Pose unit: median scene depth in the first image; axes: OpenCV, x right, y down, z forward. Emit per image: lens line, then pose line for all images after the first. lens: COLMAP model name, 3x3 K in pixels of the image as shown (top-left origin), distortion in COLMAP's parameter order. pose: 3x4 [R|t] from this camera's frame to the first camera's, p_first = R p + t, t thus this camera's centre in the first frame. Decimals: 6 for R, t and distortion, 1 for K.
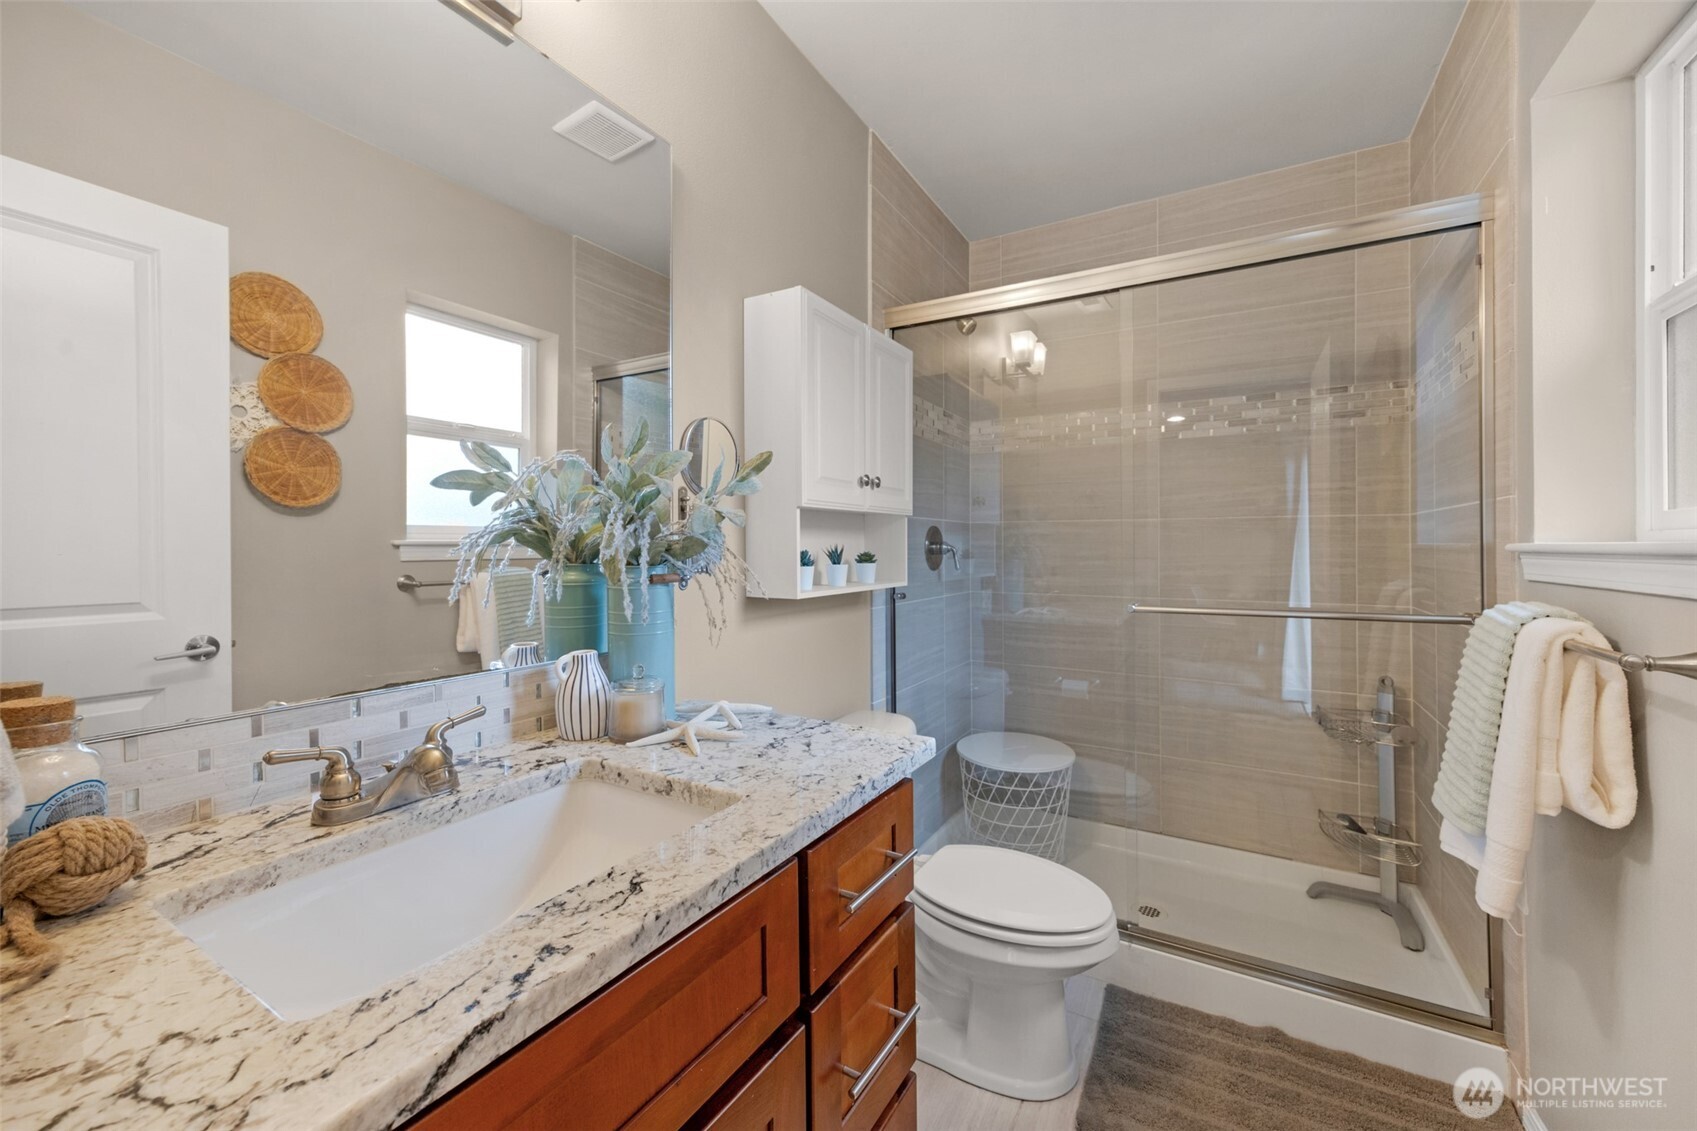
lens RADIAL K [[674.6, 0, 845.4], [0, 674.6, 552.9], [0, 0, 1]] dist [-0.000912, -0.000314]
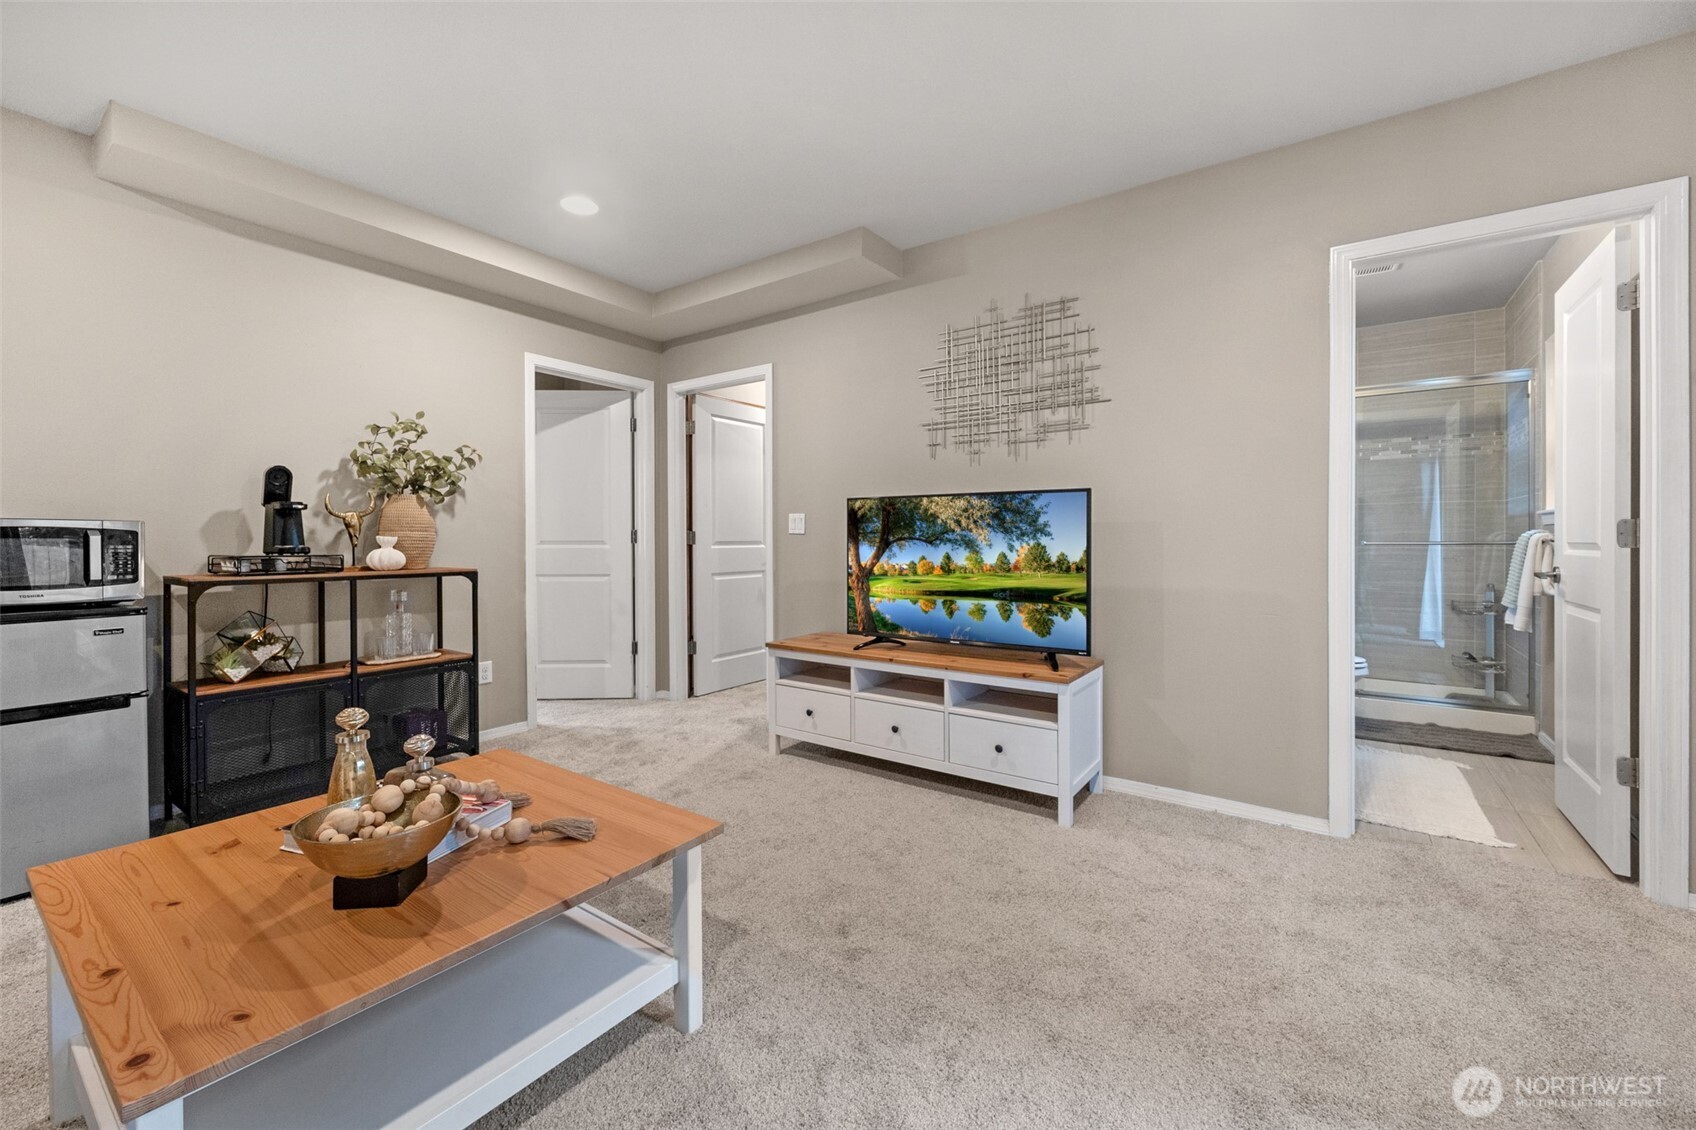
lens RADIAL K [[686.8, 0, 848.0], [0, 686.8, 565.0], [0, 0, 1]] dist [-0.012229, -0.000008]
pose [[0.994828, 0.001310, -0.101564, -0.839727], [-0.000167, 0.999936, 0.011270, 0.101438], [0.101572, -0.011195, 0.994765, -1.134918]]
